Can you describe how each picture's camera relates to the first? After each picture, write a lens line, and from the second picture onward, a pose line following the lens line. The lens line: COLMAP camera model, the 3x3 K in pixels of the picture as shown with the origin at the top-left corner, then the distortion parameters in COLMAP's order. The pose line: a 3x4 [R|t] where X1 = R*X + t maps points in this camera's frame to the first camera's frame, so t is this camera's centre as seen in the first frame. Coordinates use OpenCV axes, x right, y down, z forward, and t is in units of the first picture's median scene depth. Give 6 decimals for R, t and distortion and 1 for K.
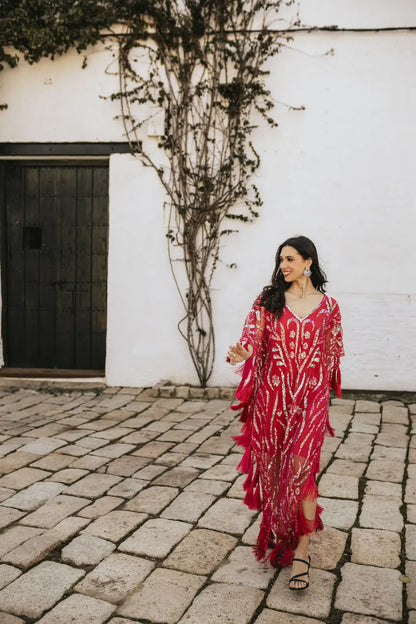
lens RADIAL K [[581.2, 0, 205.4], [0, 581.2, 315.9], [0, 0, 1]] dist [-0.060396, 0.086712]
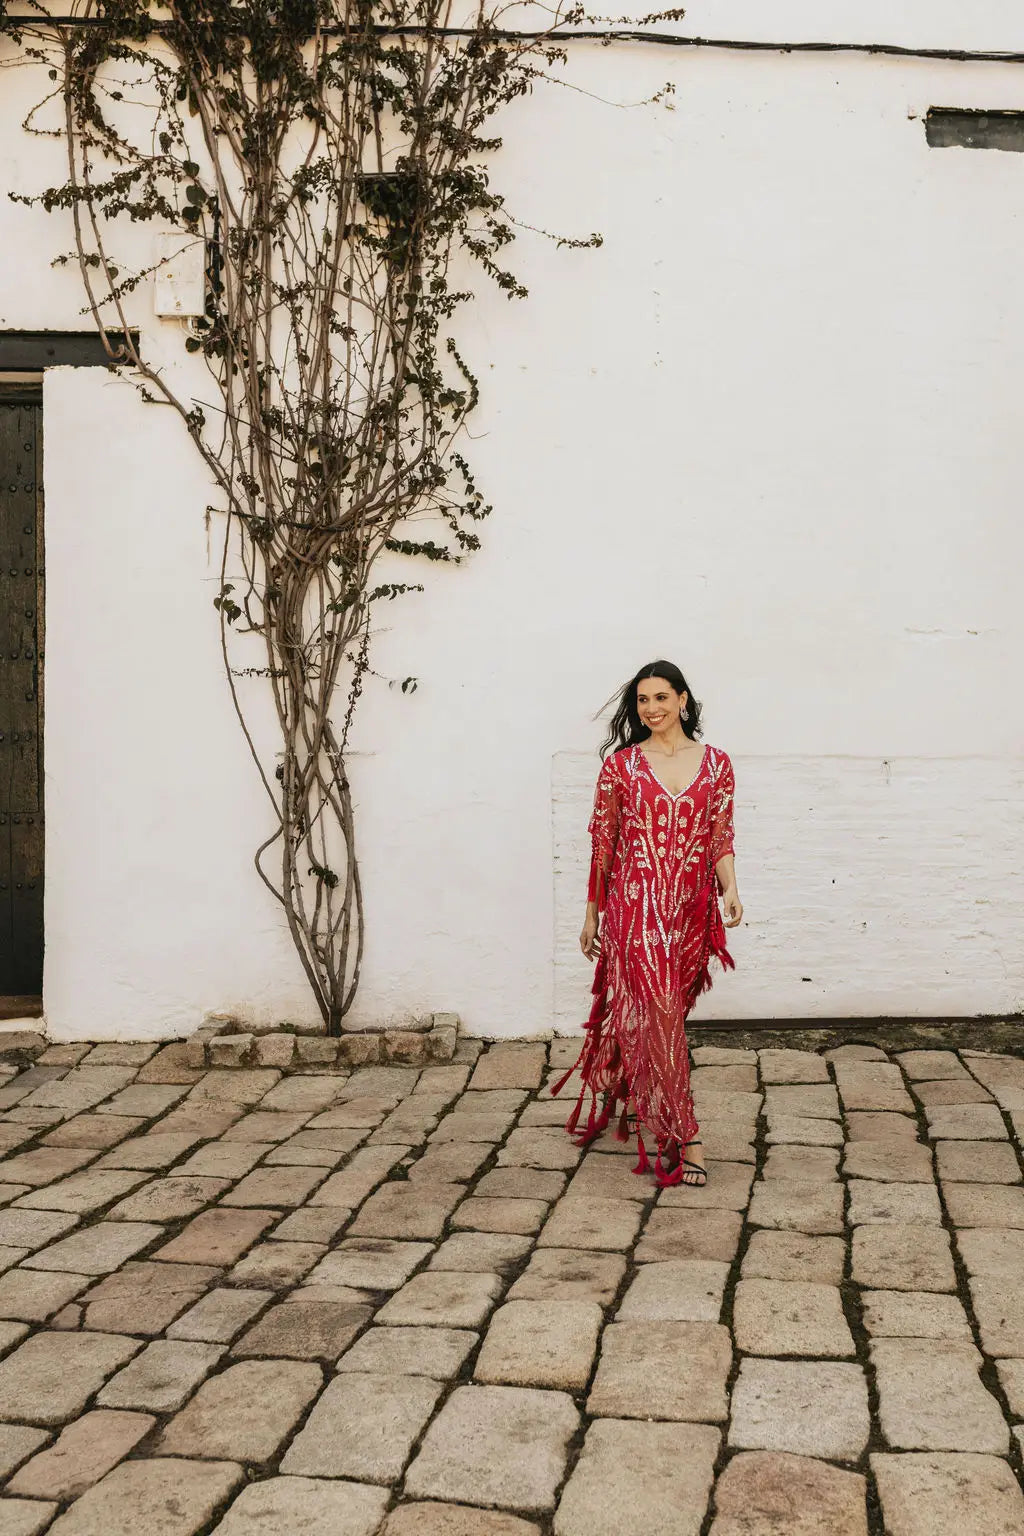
lens RADIAL K [[1507.9, 0, 531.2], [0, 1507.9, 803.2], [0, 0, 1]] dist [-0.060109, 0.081169]
pose [[0.985467, -0.023903, 0.168176, -0.036104], [0.026175, 0.999593, -0.011304, -0.002608], [-0.167837, 0.015542, 0.985692, 0.081810]]
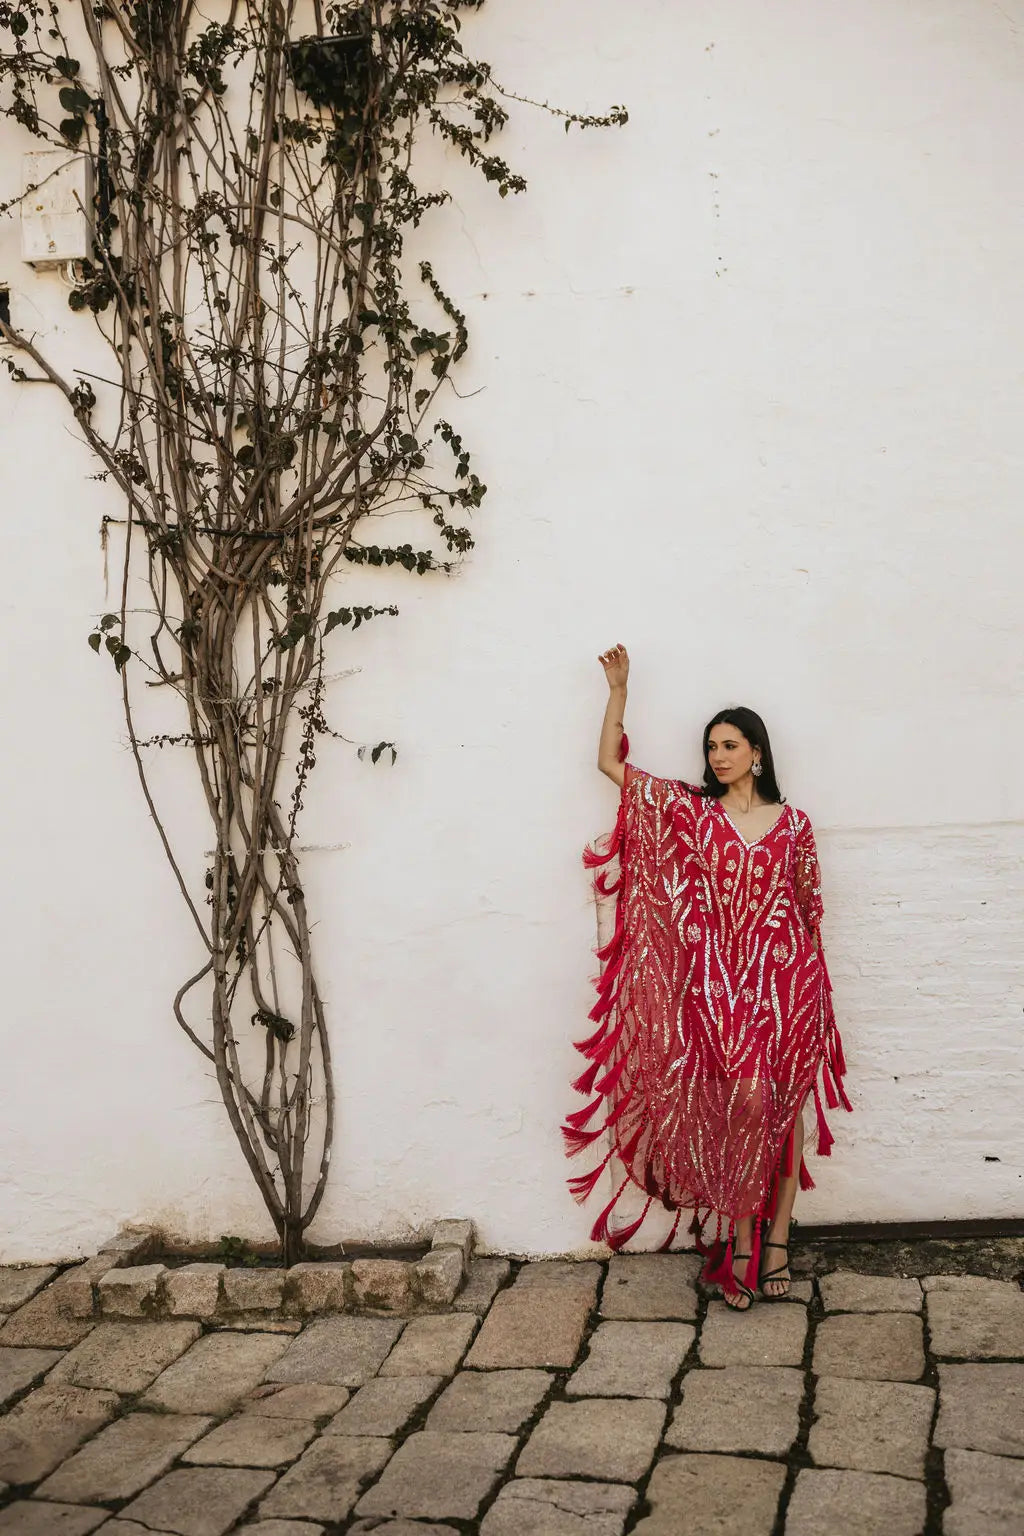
lens RADIAL K [[1430.7, 0, 505.6], [0, 1430.7, 777.7], [0, 0, 1]] dist [-0.060396, 0.086712]
pose [[0.997306, -0.058676, 0.044030, 0.072456], [0.062084, 0.994819, -0.080498, -0.022344], [-0.039079, 0.083015, 0.995782, 0.393638]]
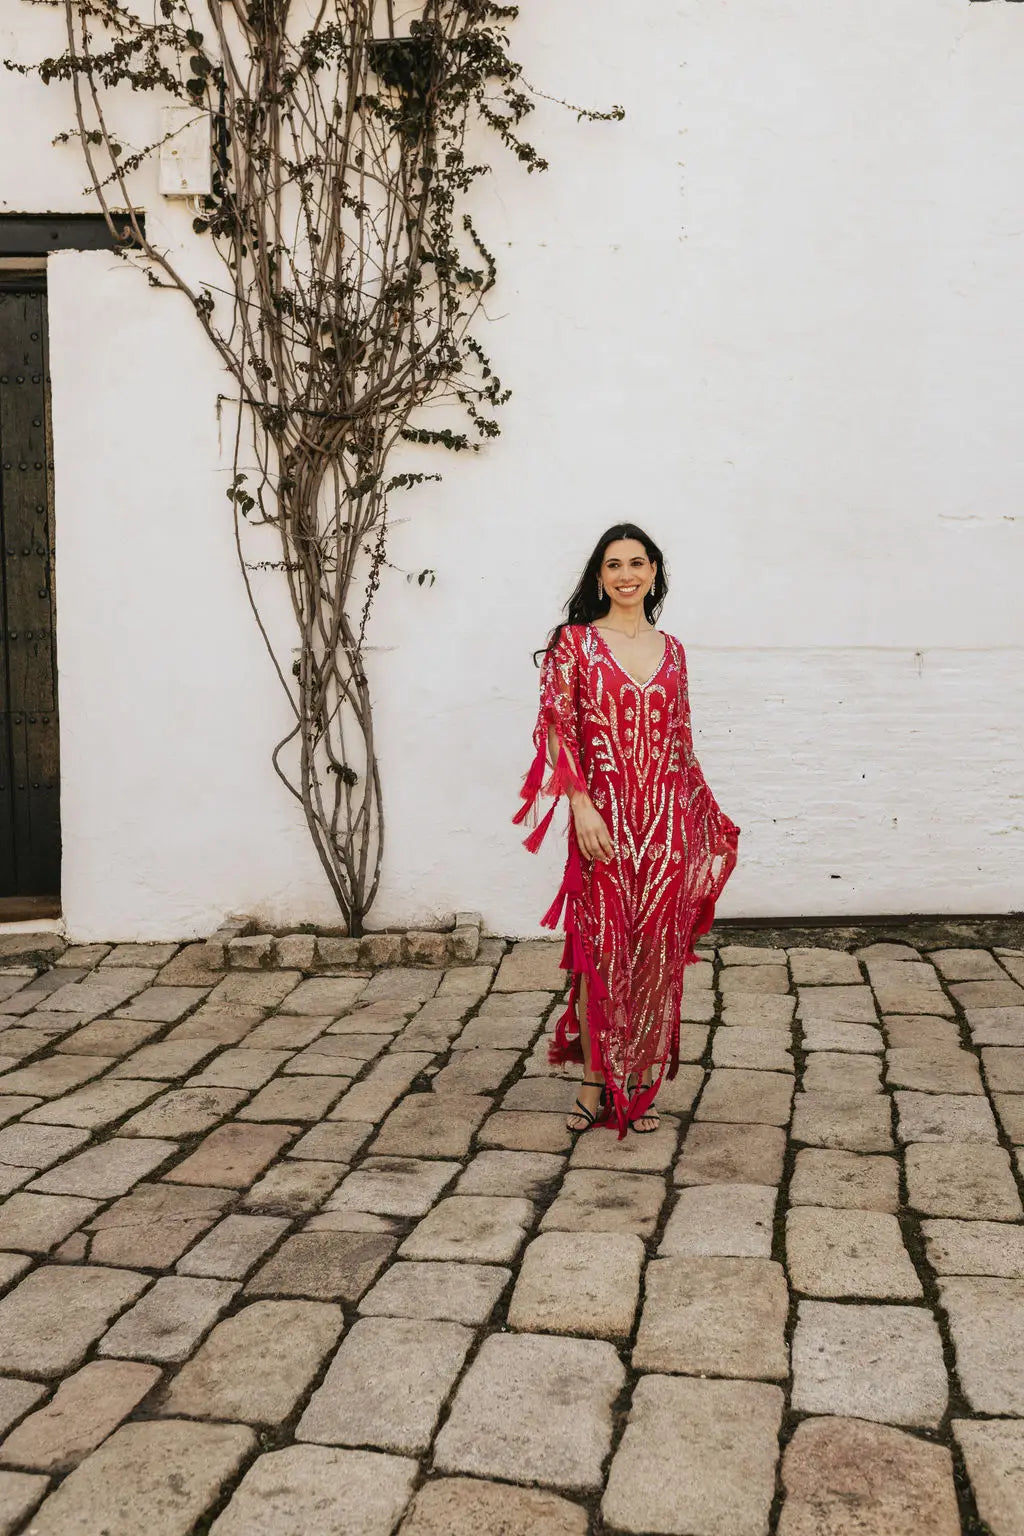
lens RADIAL K [[1428.5, 0, 508.2], [0, 1428.5, 775.3], [0, 0, 1]] dist [-0.059927, 0.080210]
pose [[0.989045, -0.038486, 0.142506, -0.031083], [0.033062, 0.998643, 0.040235, -0.002259], [-0.143861, -0.035083, 0.988976, 0.151354]]
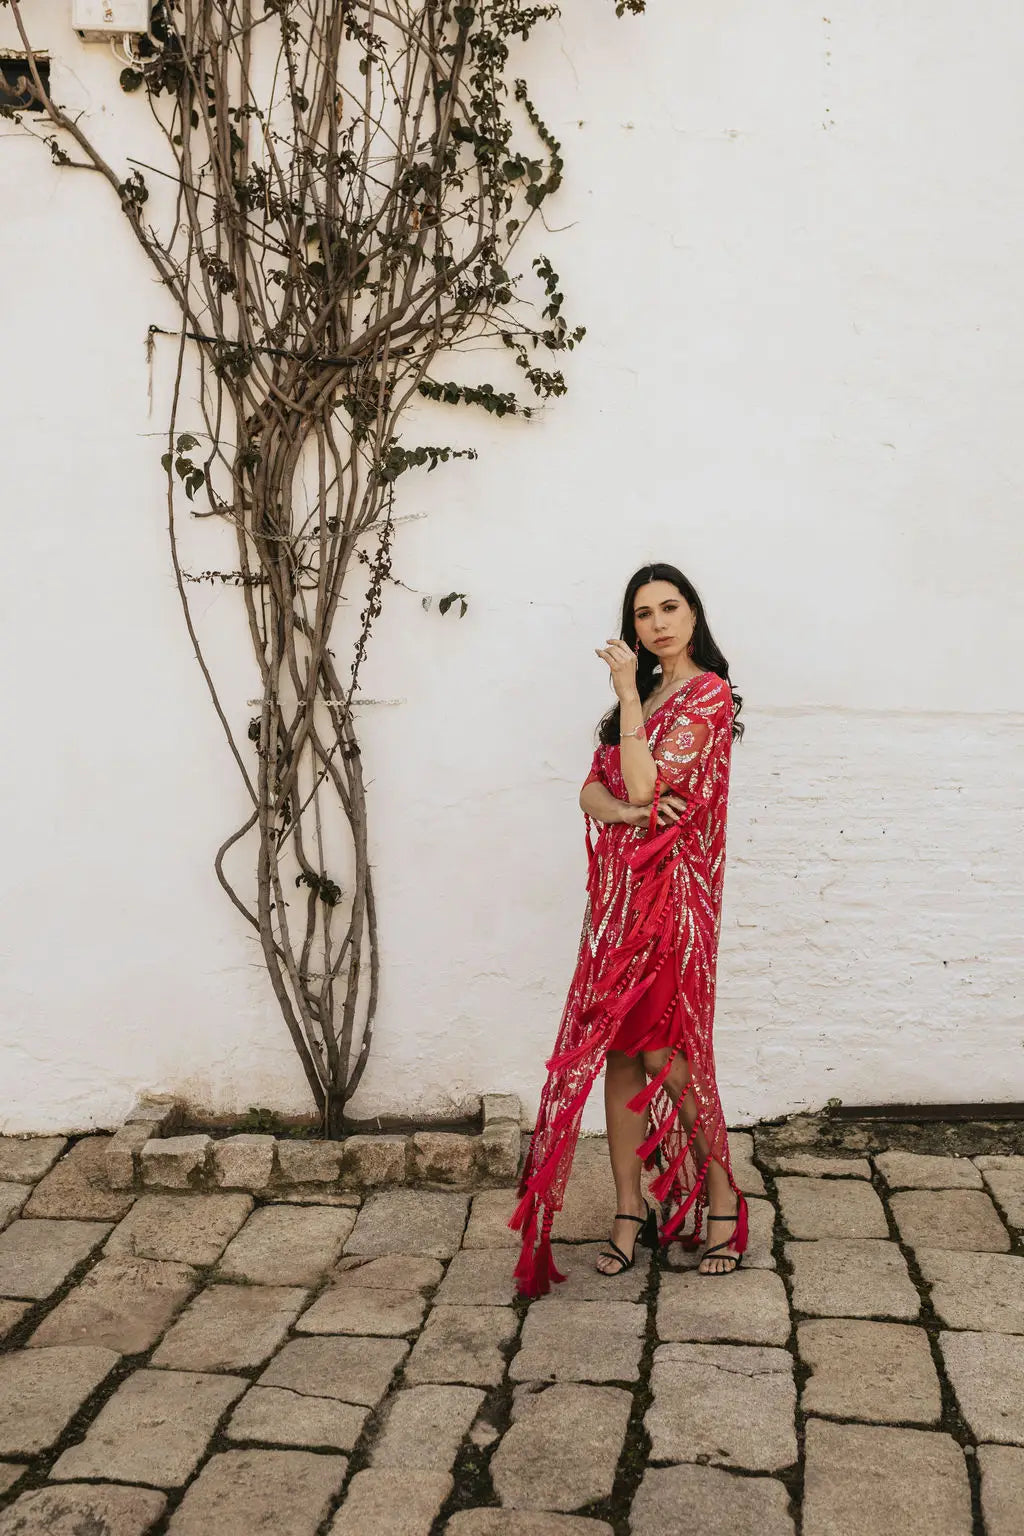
lens RADIAL K [[1522.9, 0, 512.2], [0, 1522.9, 746.5], [0, 0, 1]] dist [-0.064079, 0.087226]
pose [[0.983558, -0.011636, 0.180215, -0.040755], [0.014479, 0.999790, -0.014470, -0.019066], [-0.180009, 0.016841, 0.983521, 0.396983]]
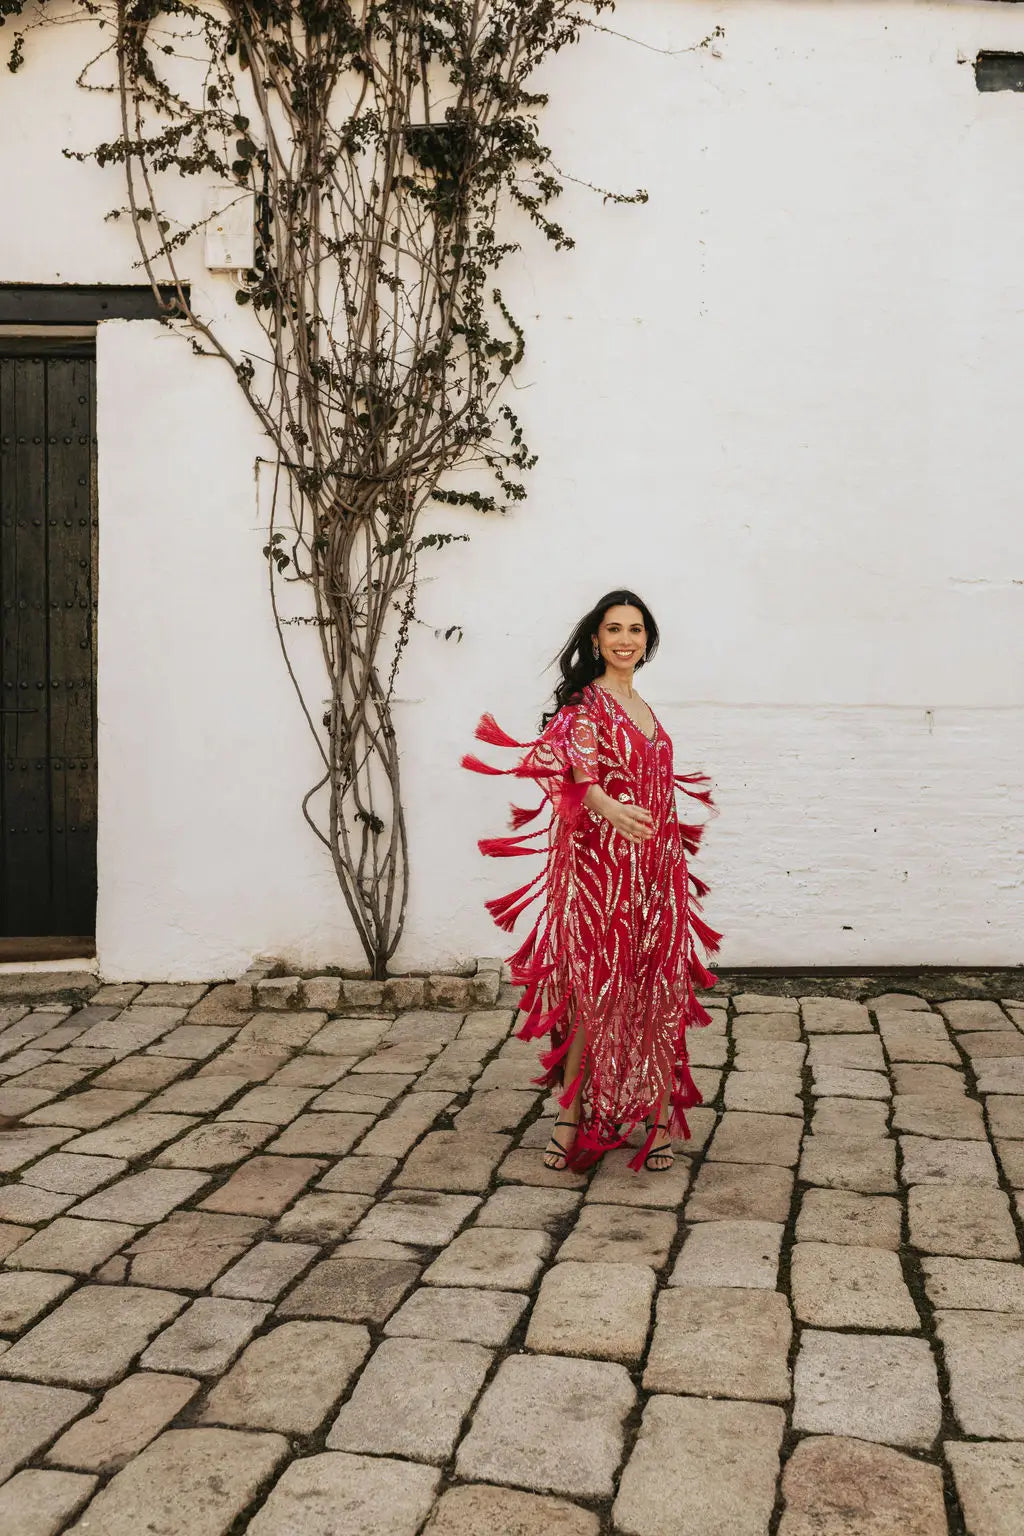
lens RADIAL K [[1428.4, 0, 503.8], [0, 1428.4, 769.6], [0, 0, 1]] dist [-0.060085, 0.079906]
pose [[0.991657, -0.021142, 0.127159, -0.036764], [0.020976, 0.999776, 0.002641, -0.004900], [-0.127186, 0.000048, 0.991879, 0.122660]]
